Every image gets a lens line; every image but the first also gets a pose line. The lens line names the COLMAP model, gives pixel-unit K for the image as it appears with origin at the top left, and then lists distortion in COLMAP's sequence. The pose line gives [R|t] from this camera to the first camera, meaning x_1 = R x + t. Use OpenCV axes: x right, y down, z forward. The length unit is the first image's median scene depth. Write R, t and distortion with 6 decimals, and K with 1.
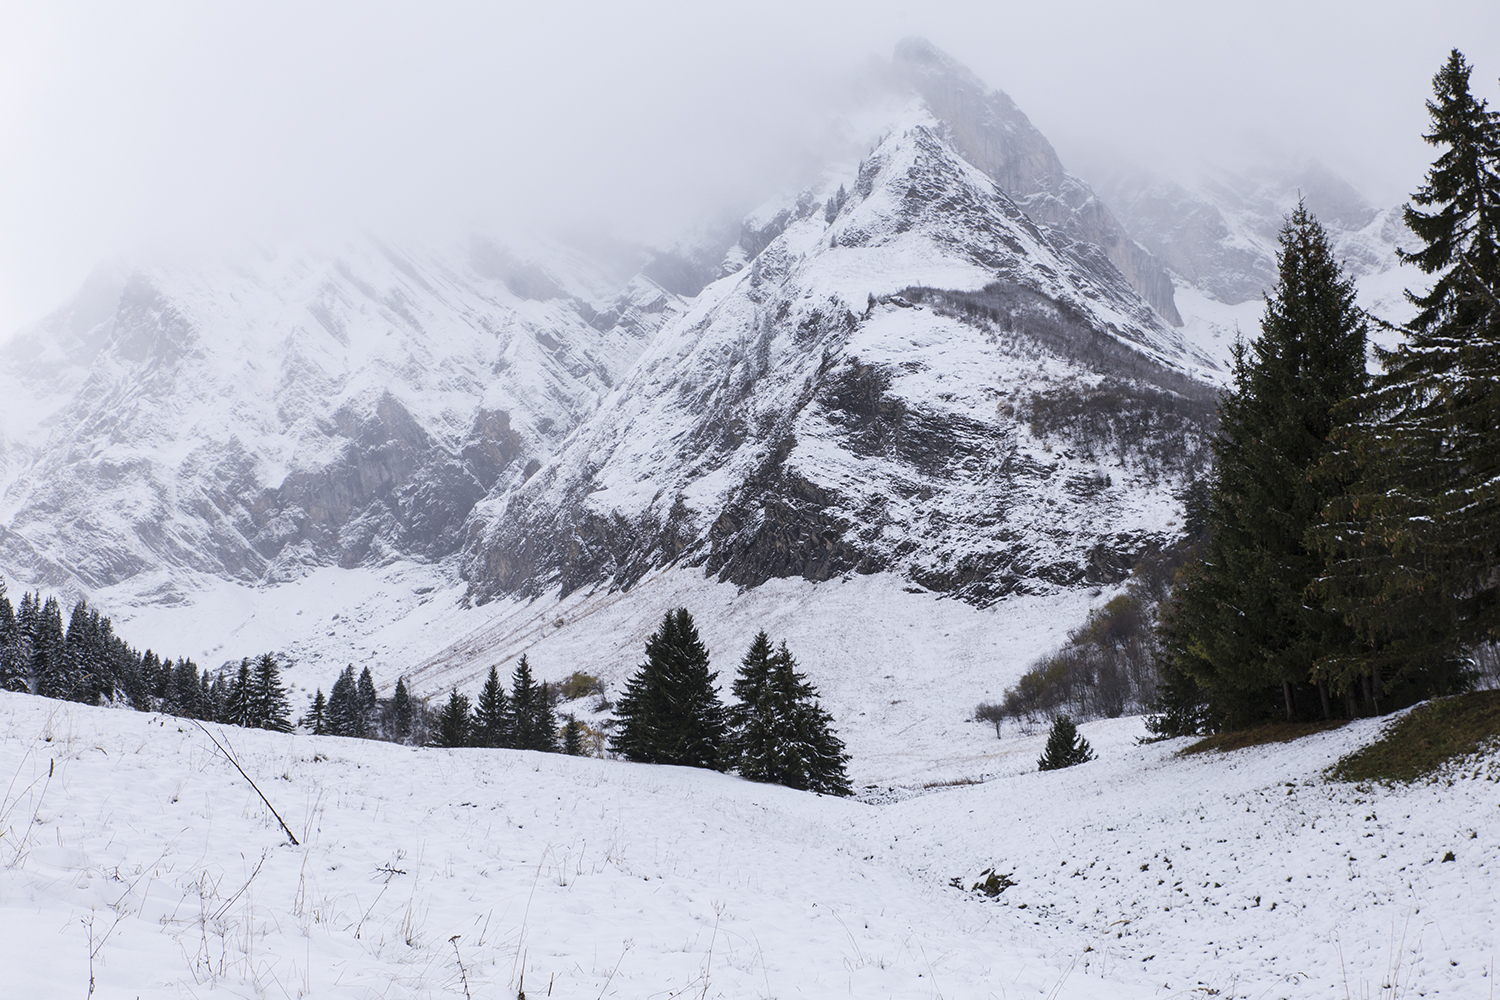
lens RADIAL K [[2141.9, 0, 745.1], [0, 2141.9, 514.6], [0, 0, 1]] dist [-0.029784, 0.000000]
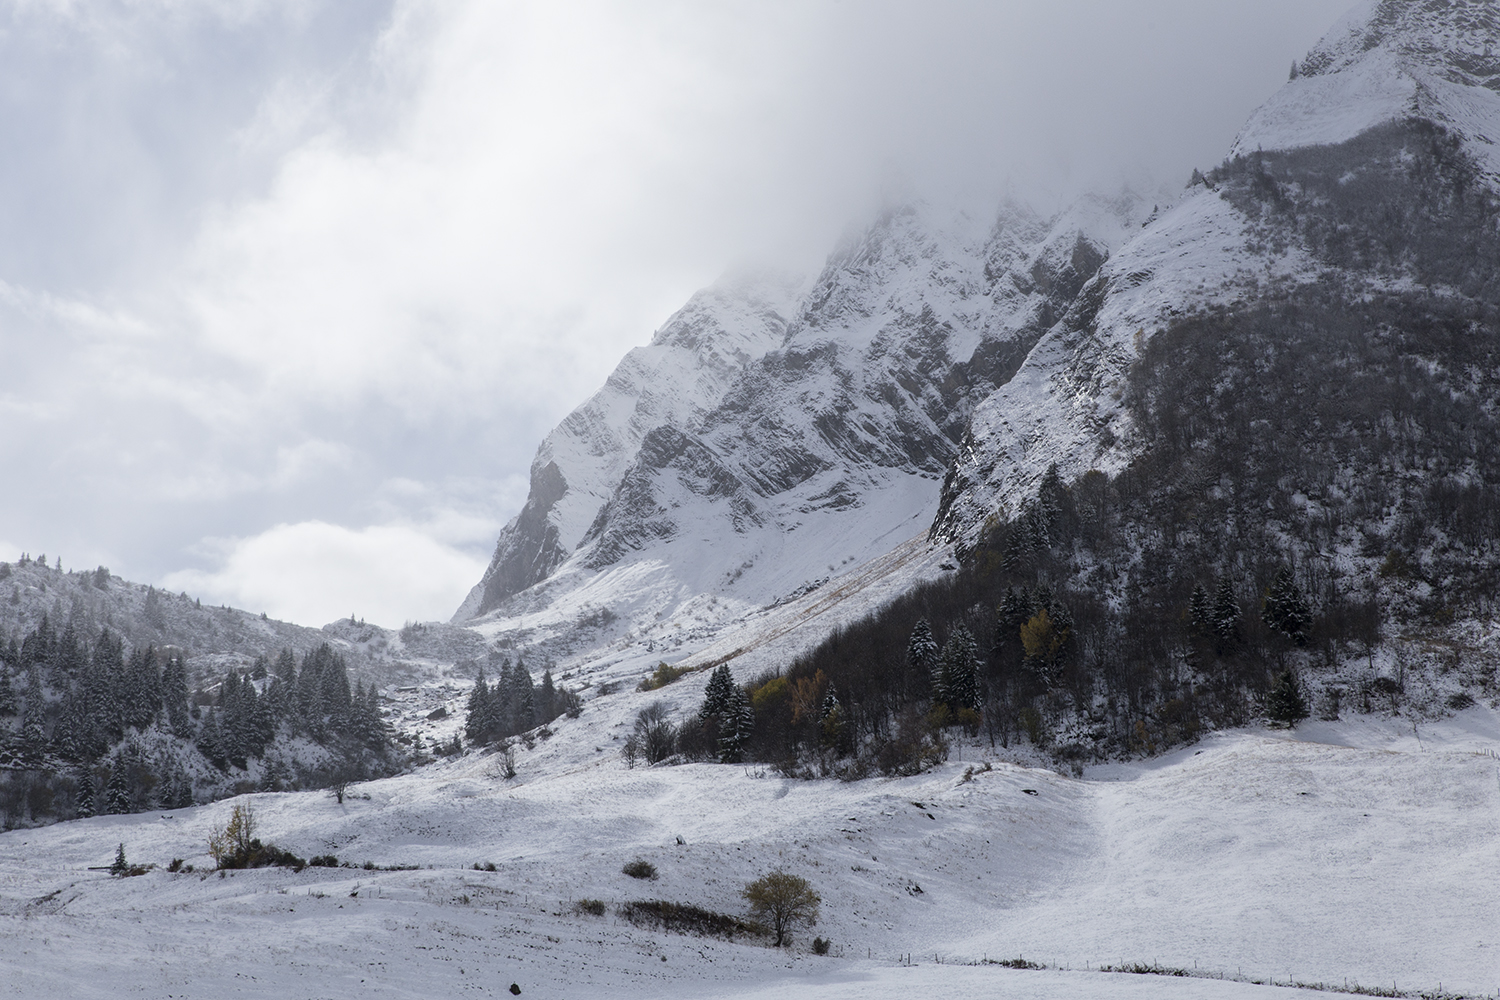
lens RADIAL K [[2914.4, 0, 748.8], [0, 2914.4, 499.8], [0, 0, 1]] dist [-0.091421, 0.000000]
pose [[0.843716, -0.059819, -0.533446, 0.324941], [0.110829, 0.991772, 0.064077, -0.040648], [0.525223, -0.113184, 0.843404, -0.064649]]
